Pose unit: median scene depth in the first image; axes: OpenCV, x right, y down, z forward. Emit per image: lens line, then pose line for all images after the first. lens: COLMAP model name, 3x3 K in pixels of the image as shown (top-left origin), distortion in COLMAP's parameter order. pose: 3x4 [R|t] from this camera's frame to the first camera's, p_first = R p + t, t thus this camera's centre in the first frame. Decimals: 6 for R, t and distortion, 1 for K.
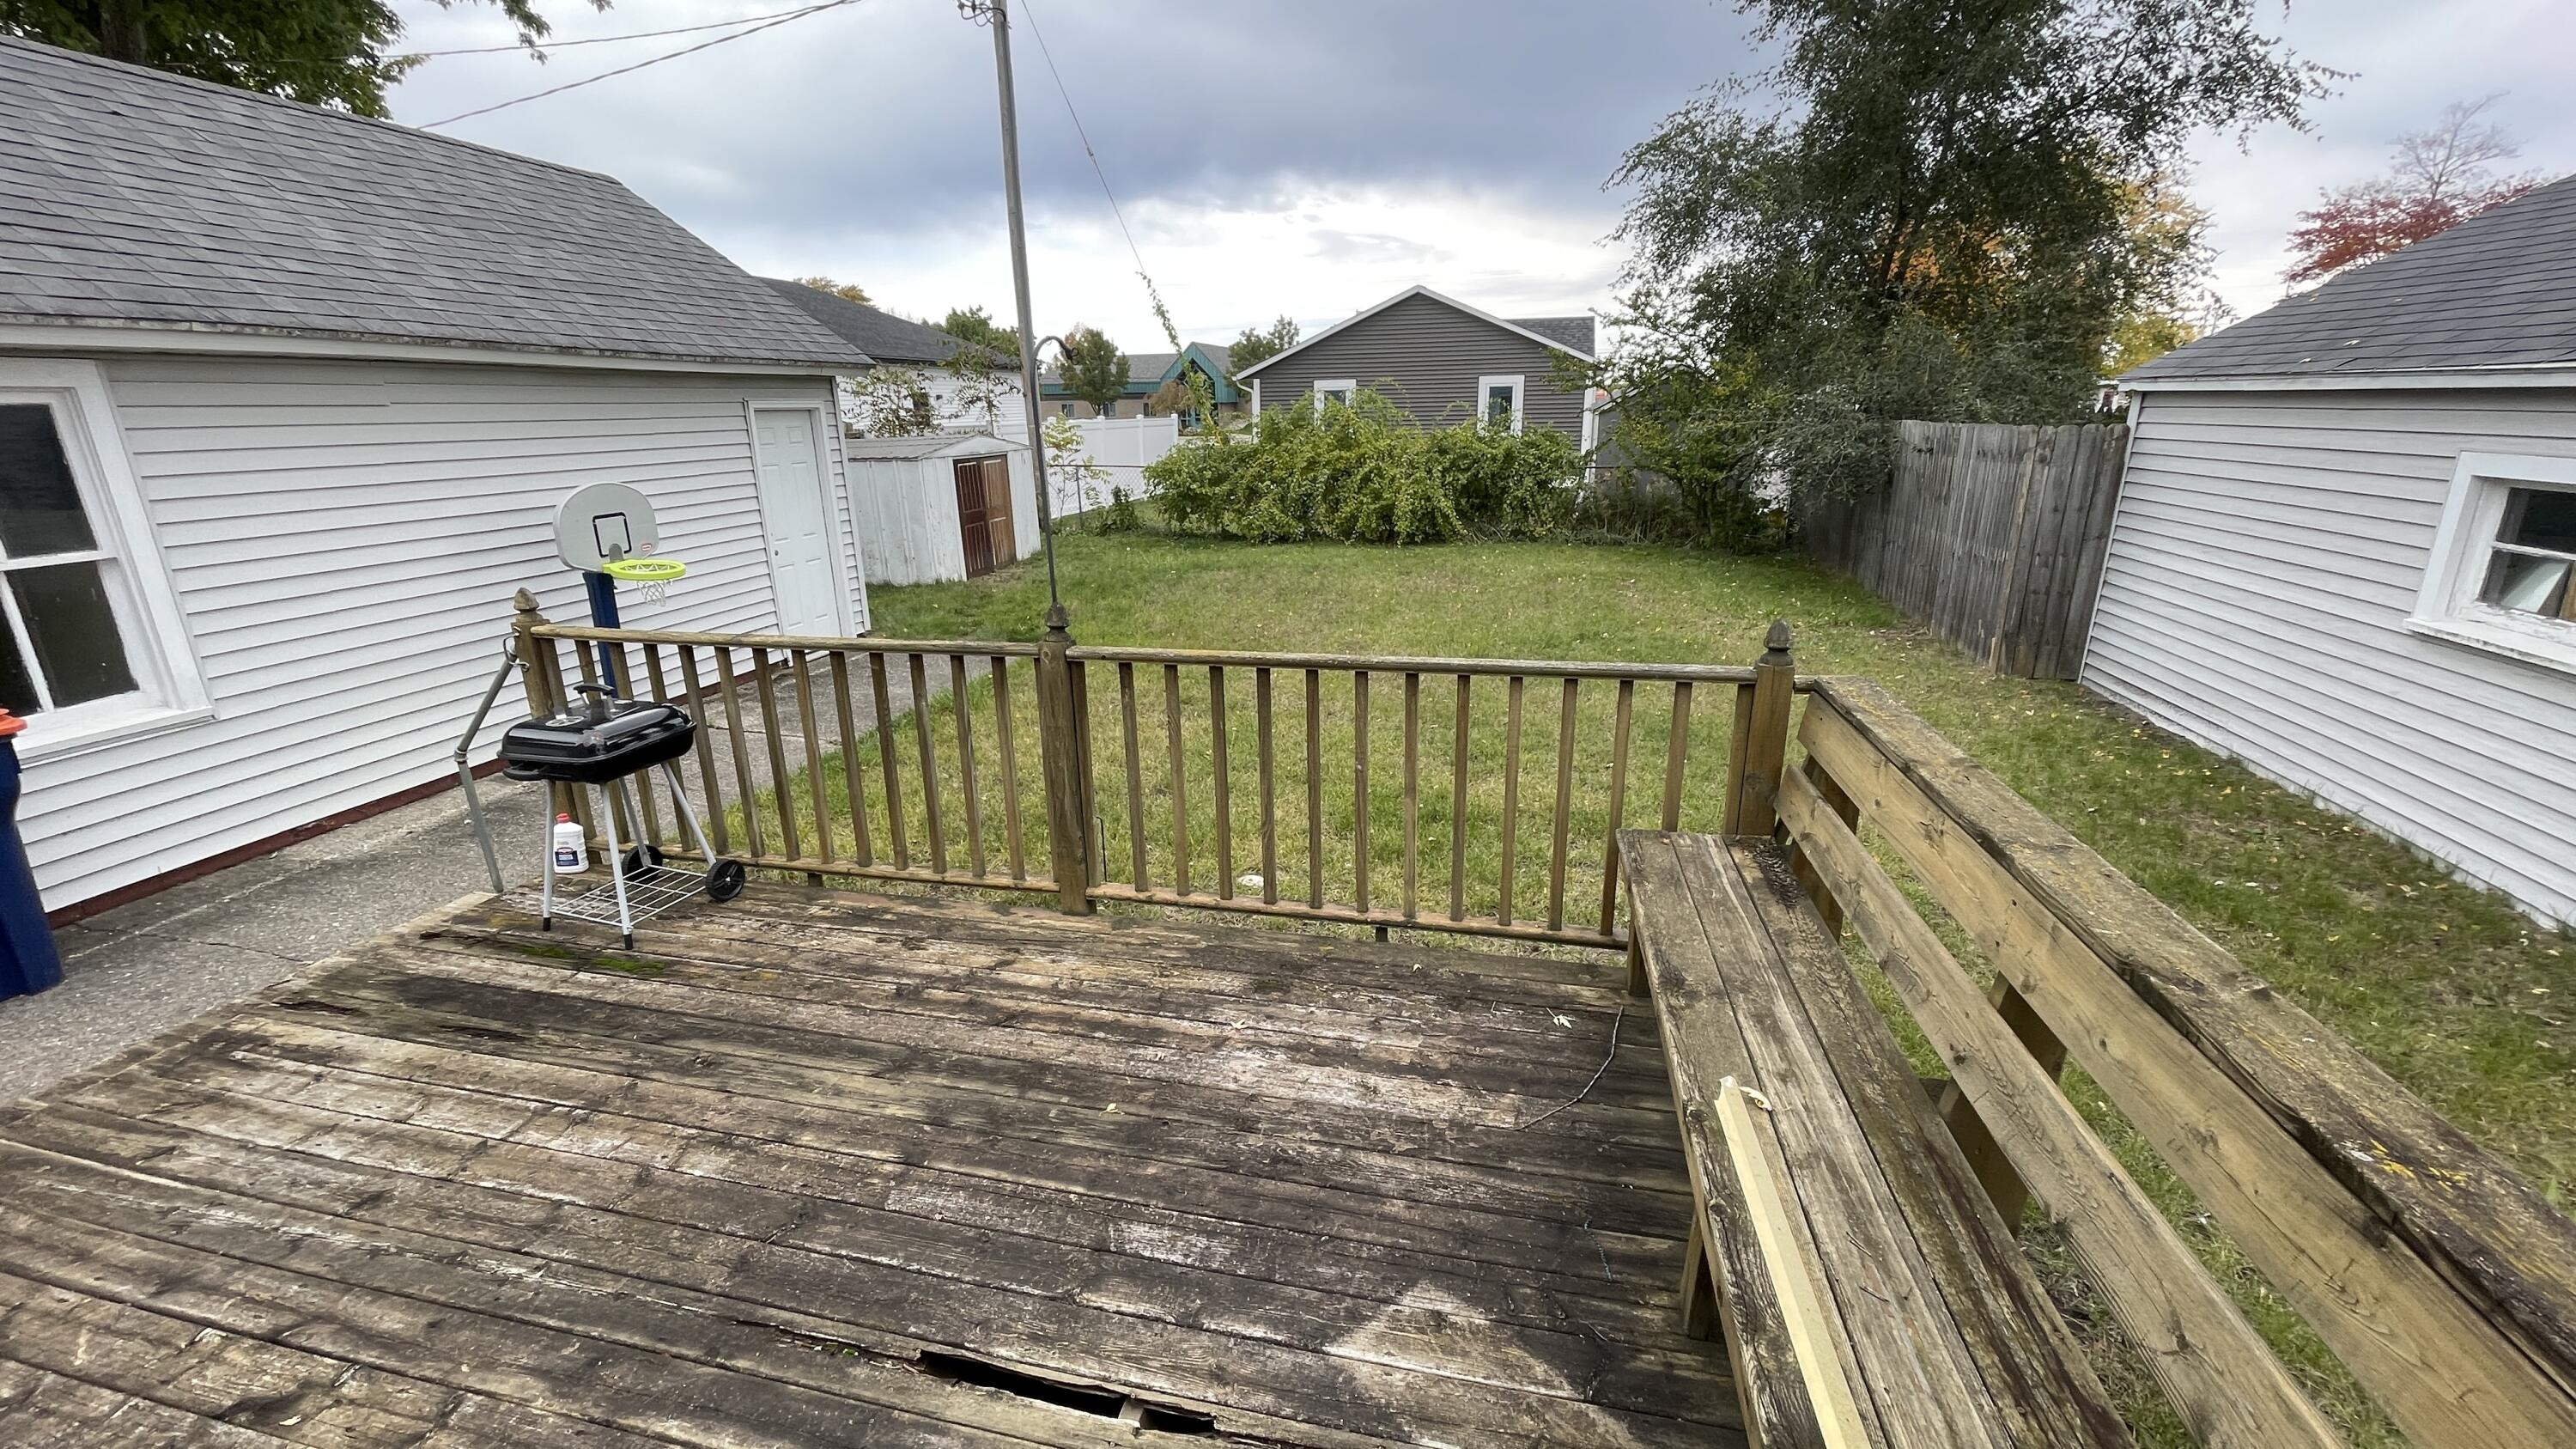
lens RADIAL K [[1034.5, 0, 1275.7], [0, 1034.5, 731.7], [0, 0, 1]] dist [0.000841, 0.000018]
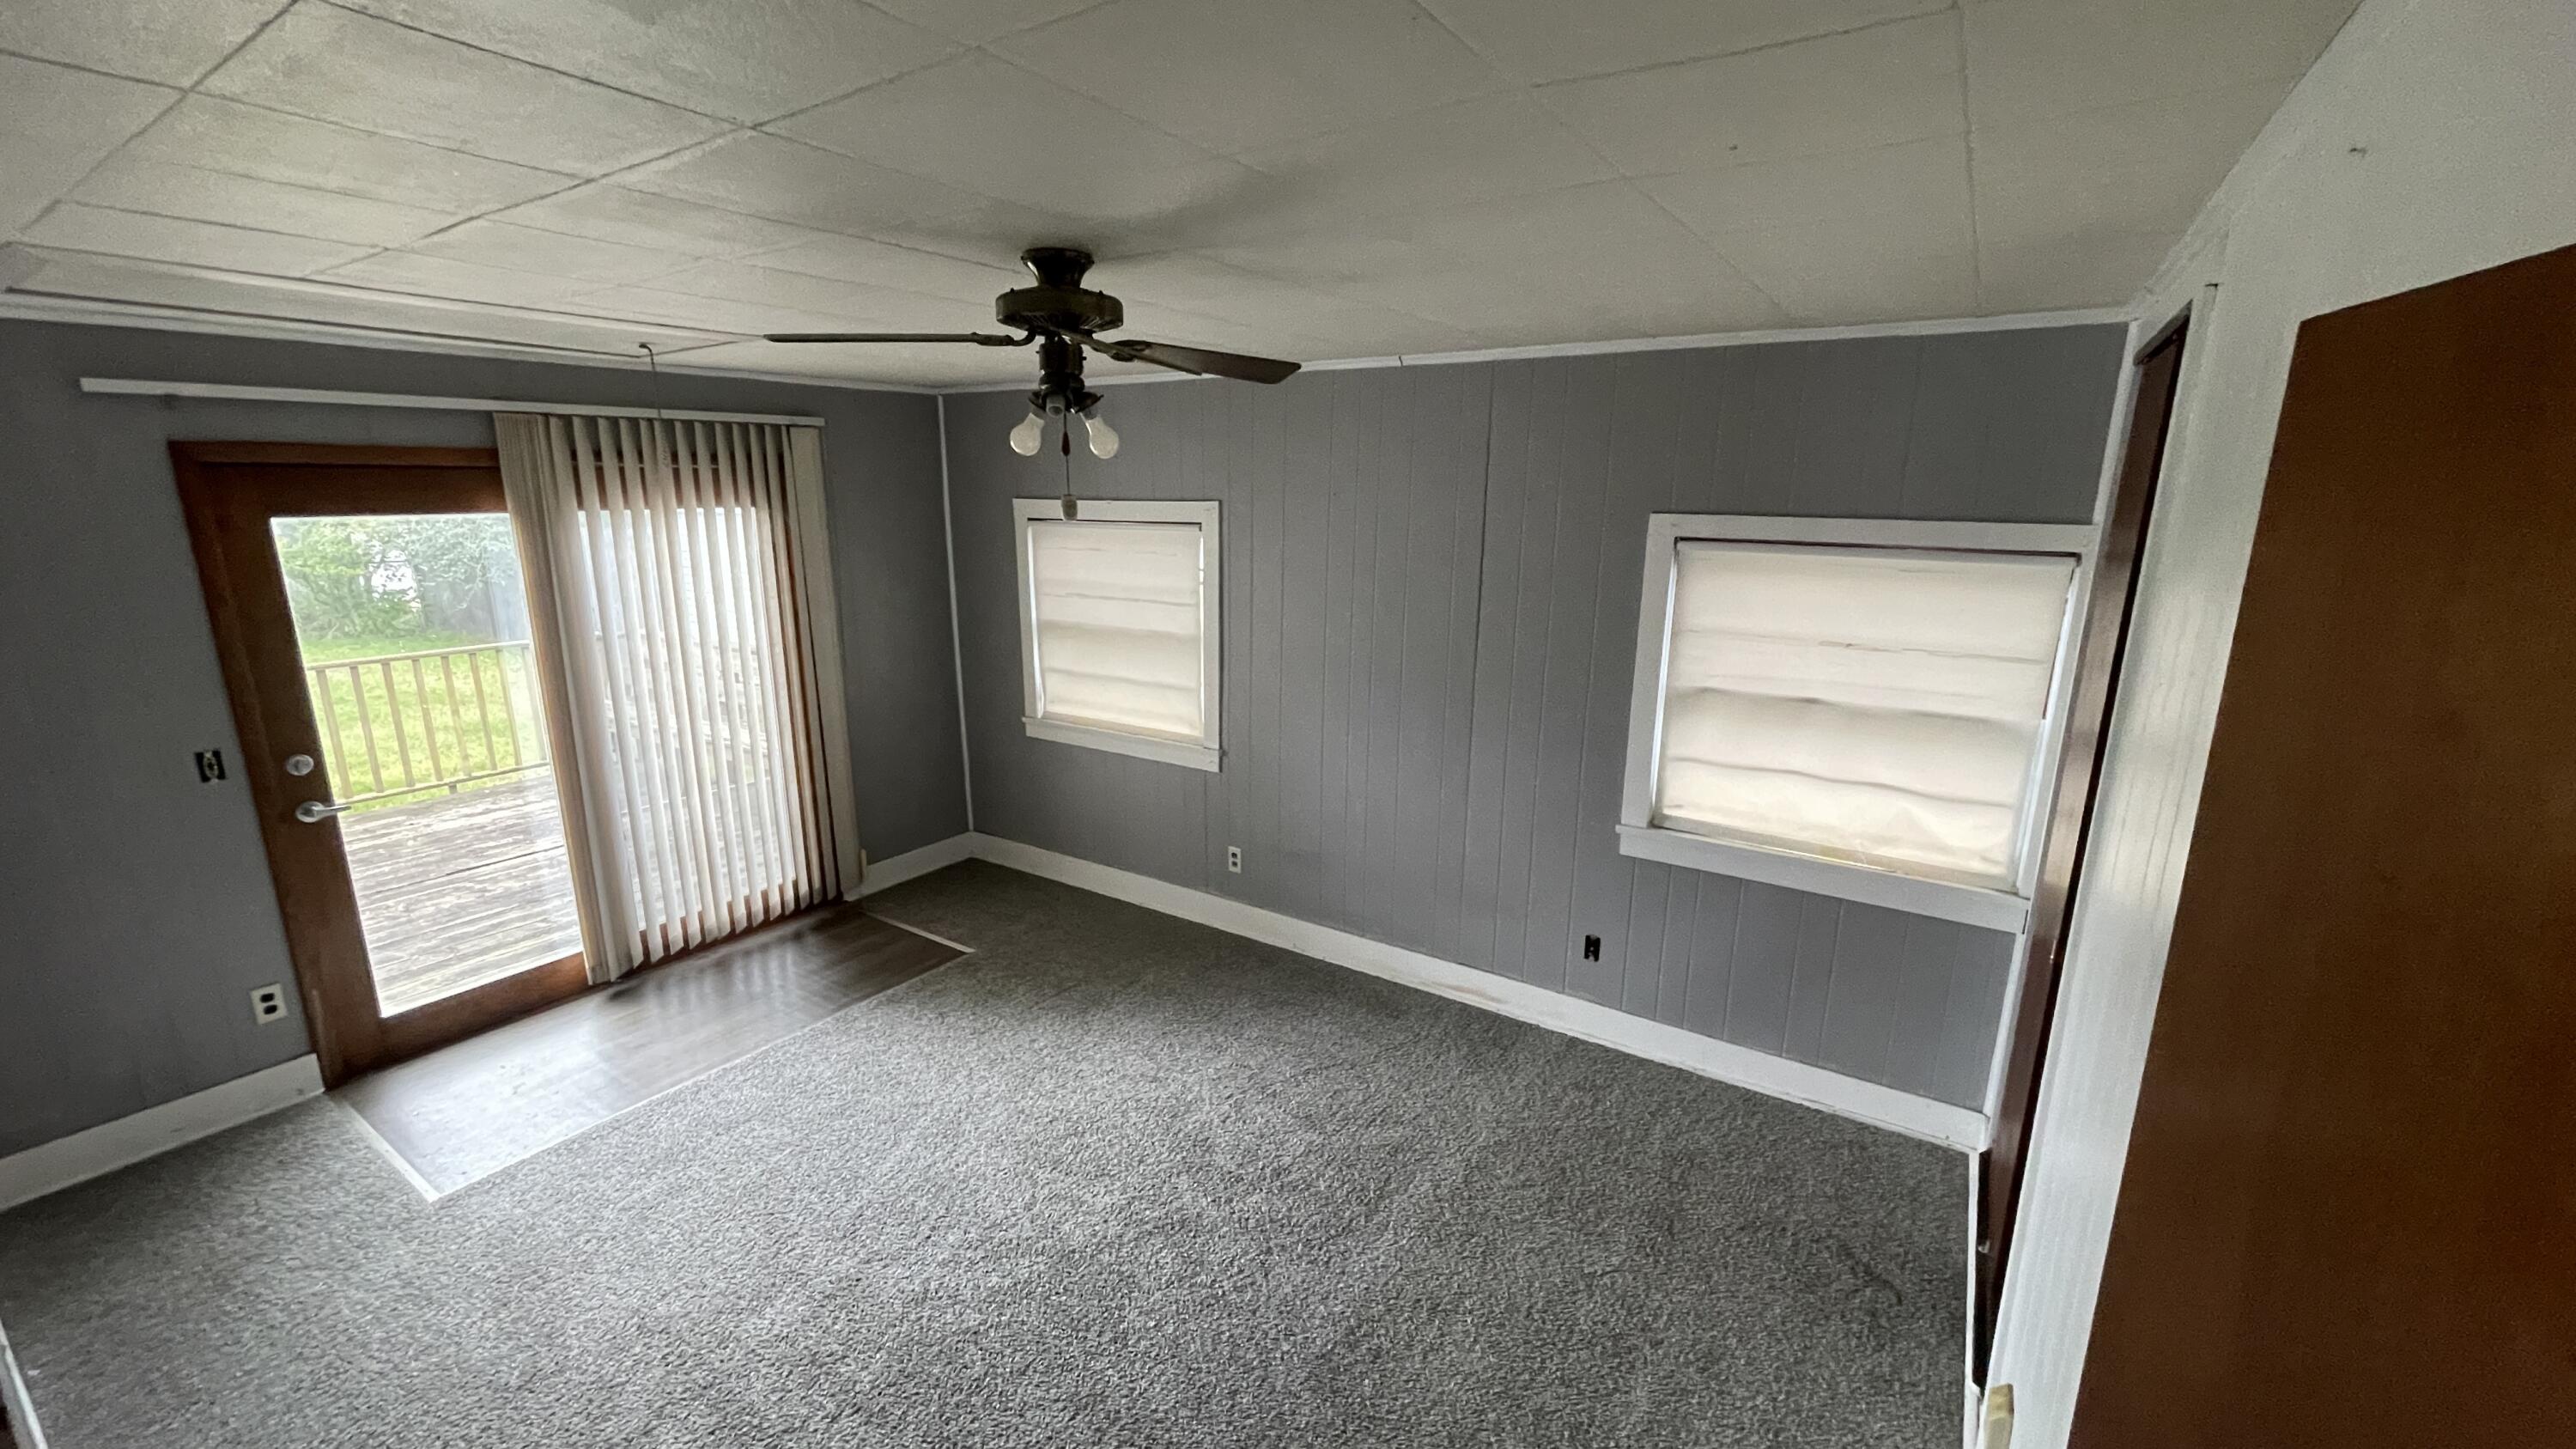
lens RADIAL K [[1034.5, 0, 1275.7], [0, 1034.5, 731.7], [0, 0, 1]] dist [0.000841, 0.000018]
pose [[0.342191, -0.196563, 0.918841, -2.232029], [0.271520, 0.956843, 0.103575, 0.592219], [-0.899545, 0.214042, 0.380794, -2.345535]]
